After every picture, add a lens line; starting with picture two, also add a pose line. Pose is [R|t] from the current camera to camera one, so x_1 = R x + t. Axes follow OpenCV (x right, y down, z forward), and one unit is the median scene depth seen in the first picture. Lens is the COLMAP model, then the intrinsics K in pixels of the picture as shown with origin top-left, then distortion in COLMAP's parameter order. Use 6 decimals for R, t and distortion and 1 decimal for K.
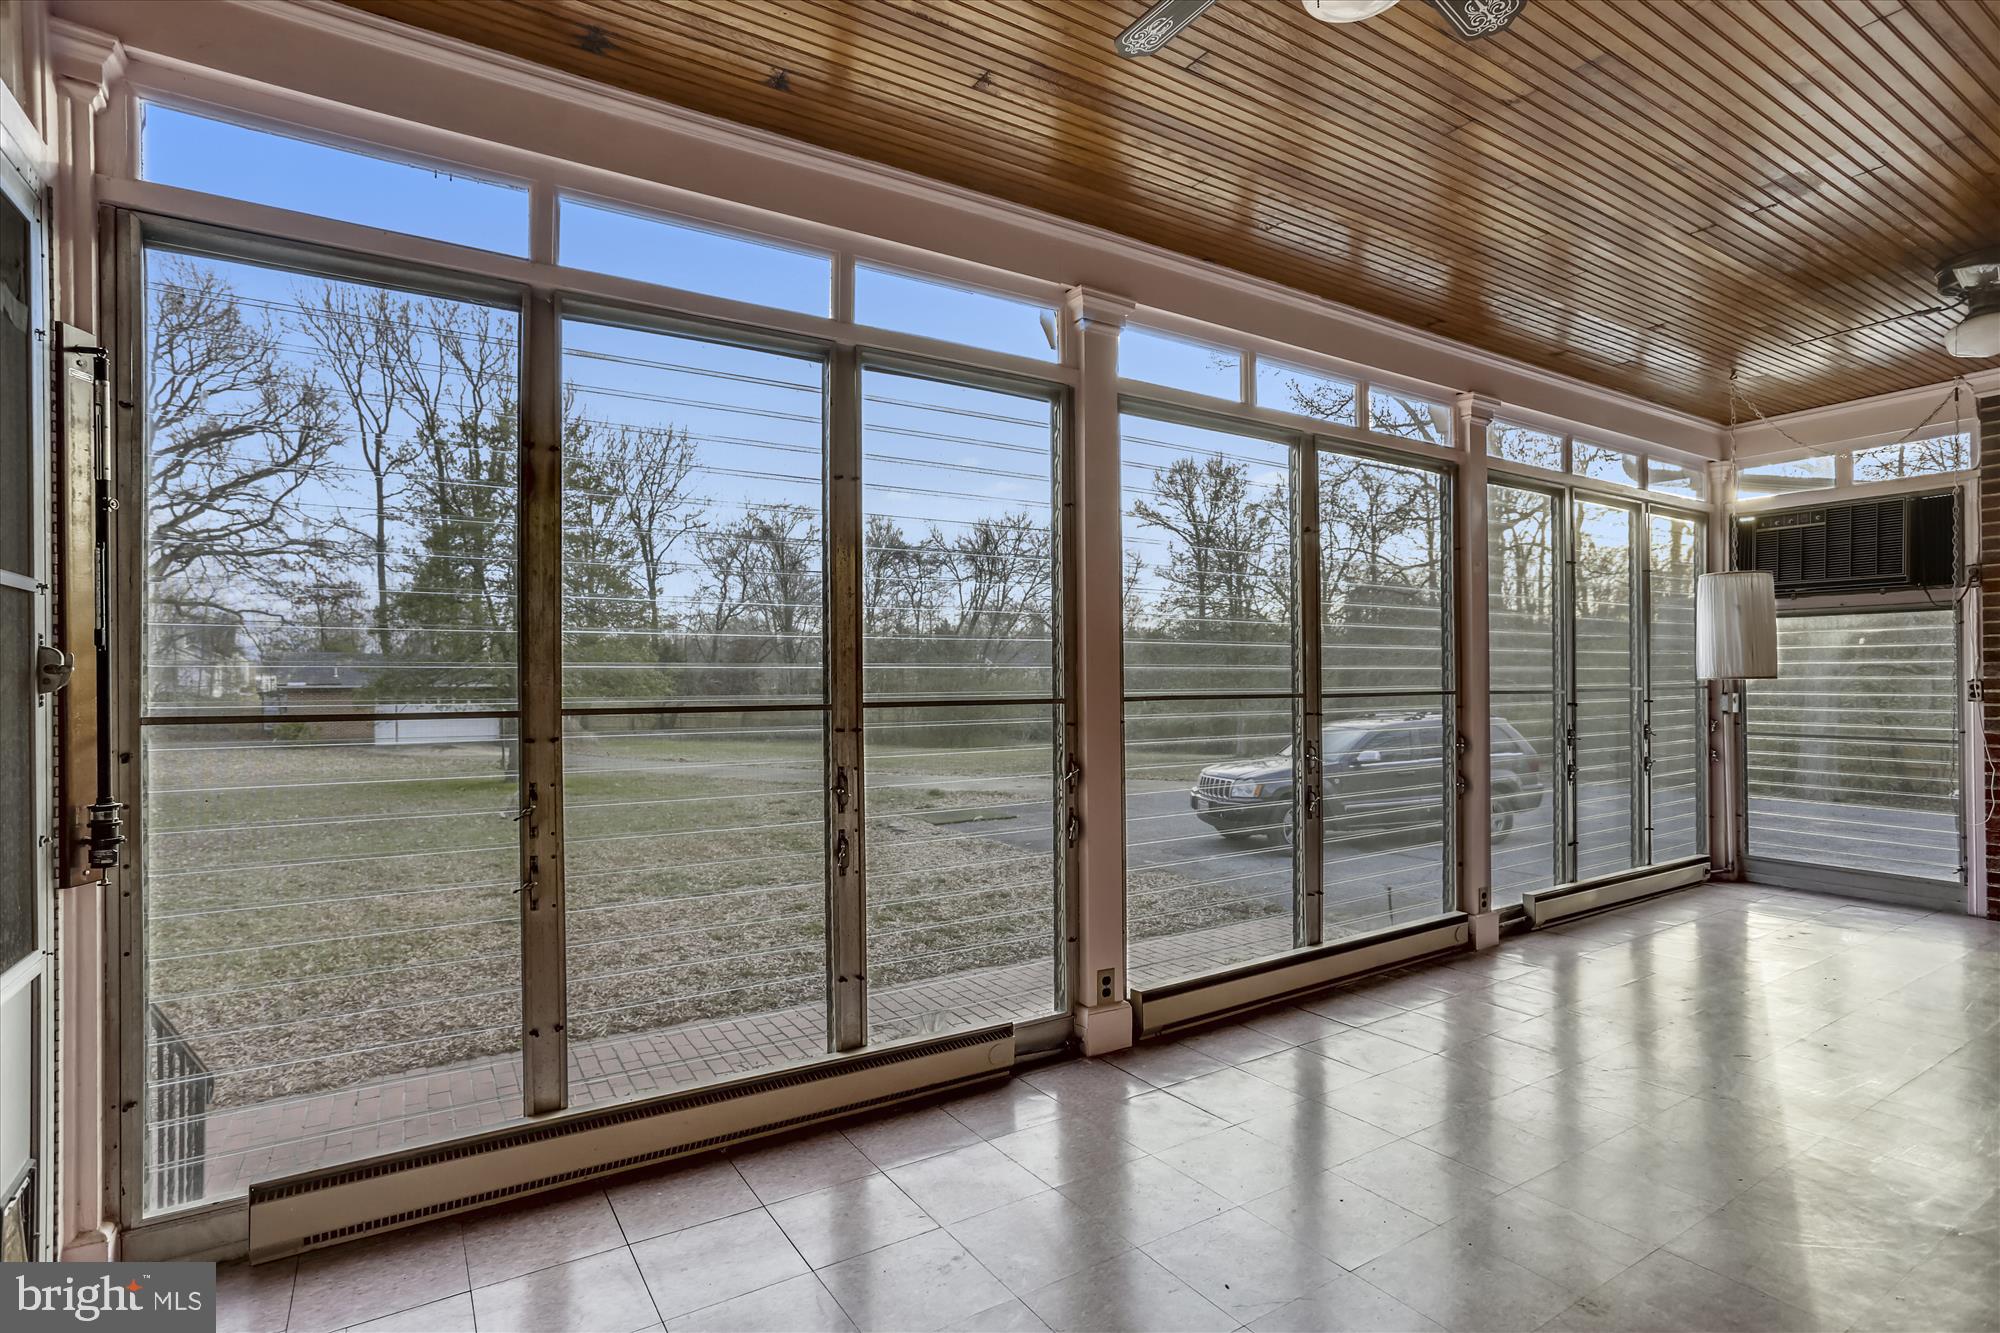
lens RADIAL K [[976.6, 0, 1000.0], [0, 976.6, 666.5], [0, 0, 1]] dist [-0.031765, 0.000107]
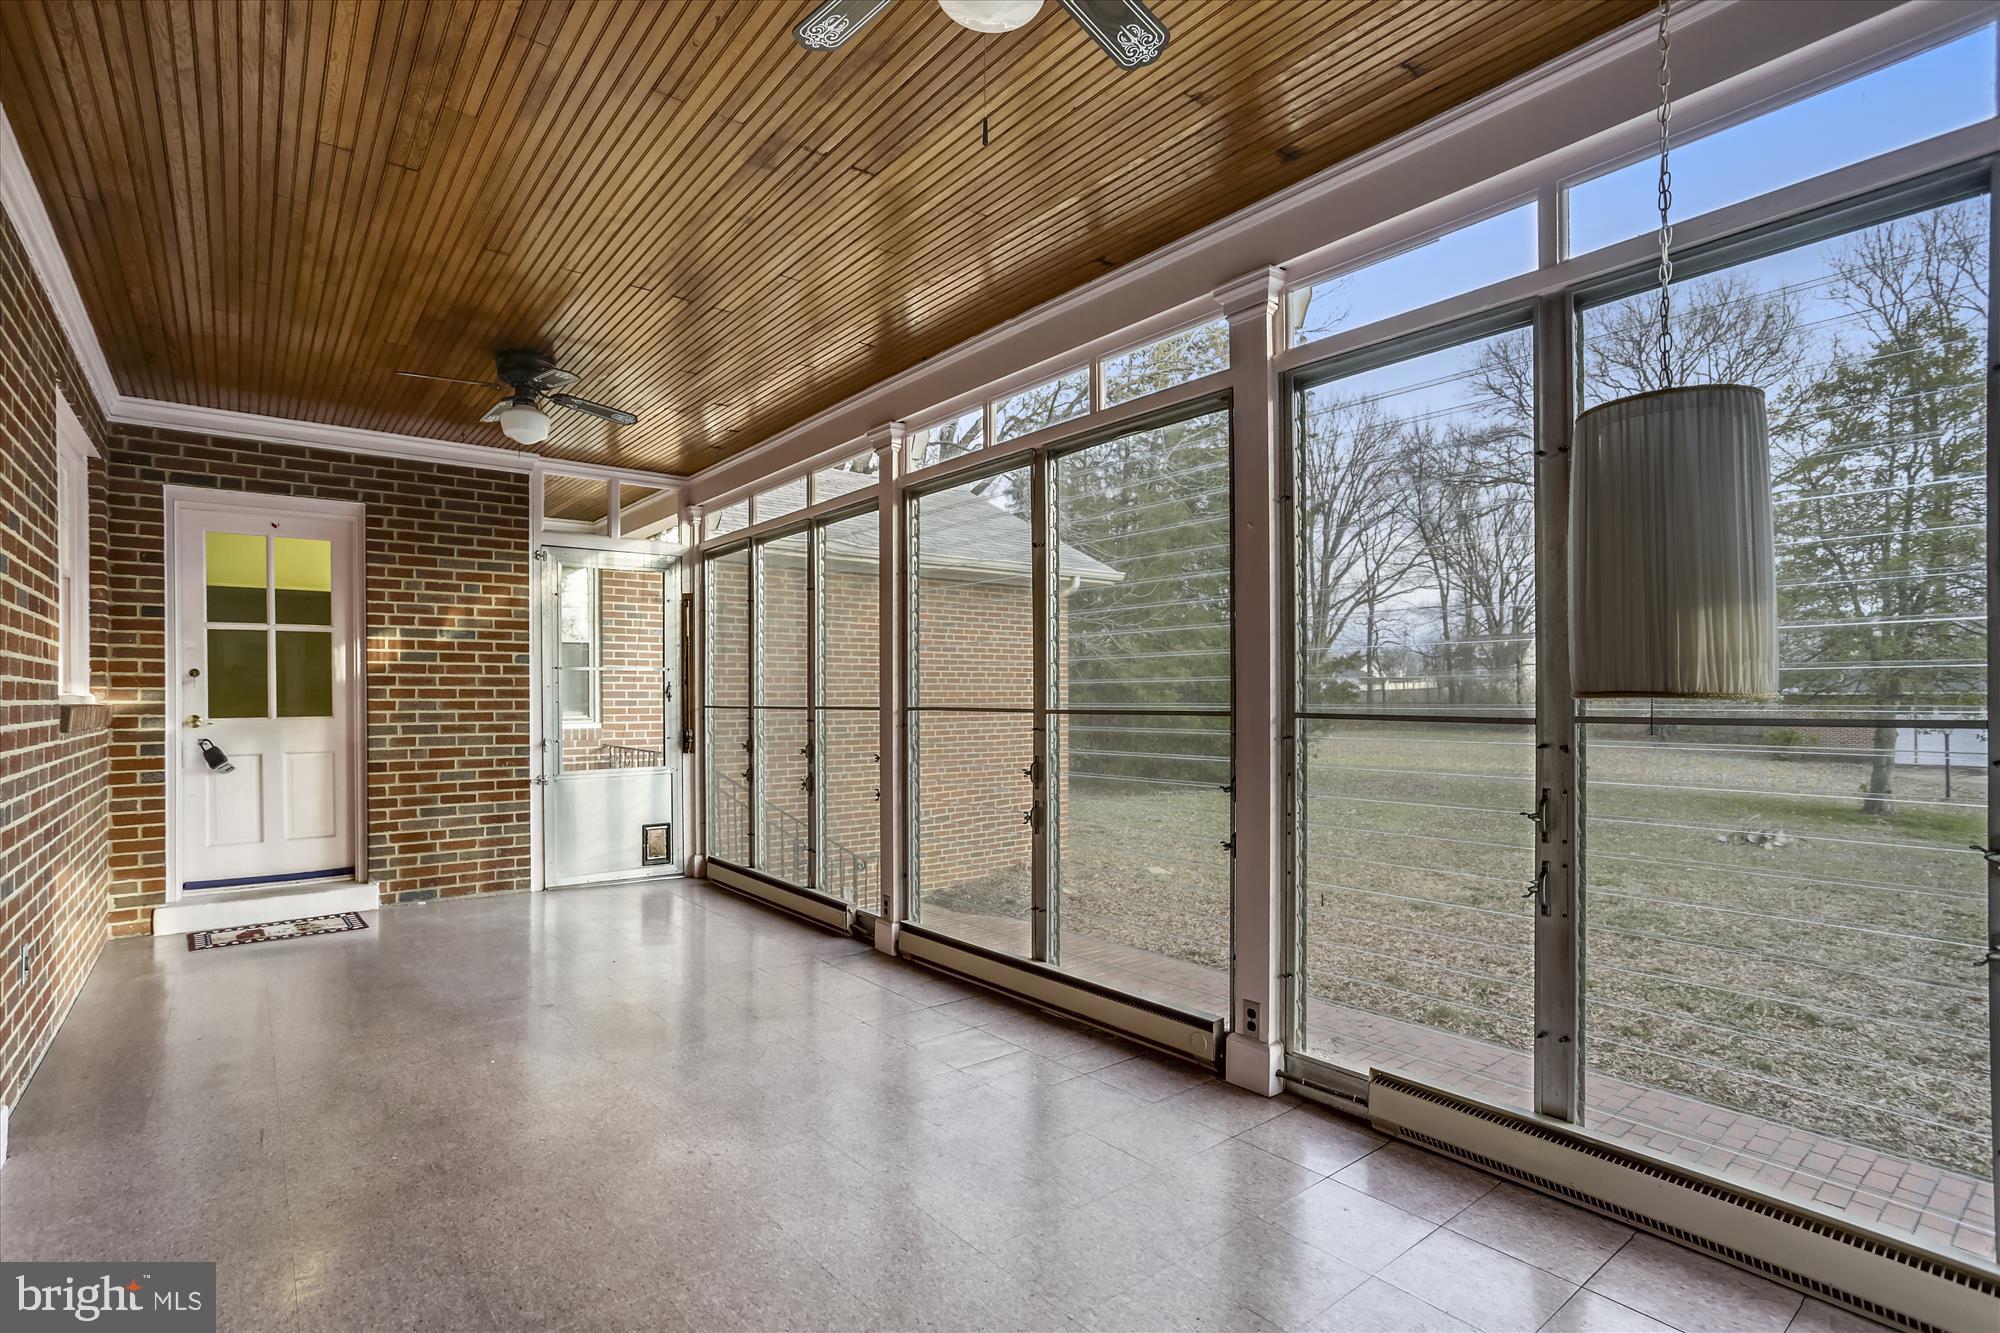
lens RADIAL K [[984.9, 0, 978.6], [0, 984.9, 704.6], [0, 0, 1]] dist [-0.001459, 0.000436]
pose [[0.093136, 0.017353, -0.995502, 0.683447], [0.018783, 0.999640, 0.019182, 0.000822], [0.995476, -0.020485, 0.092776, 0.436811]]
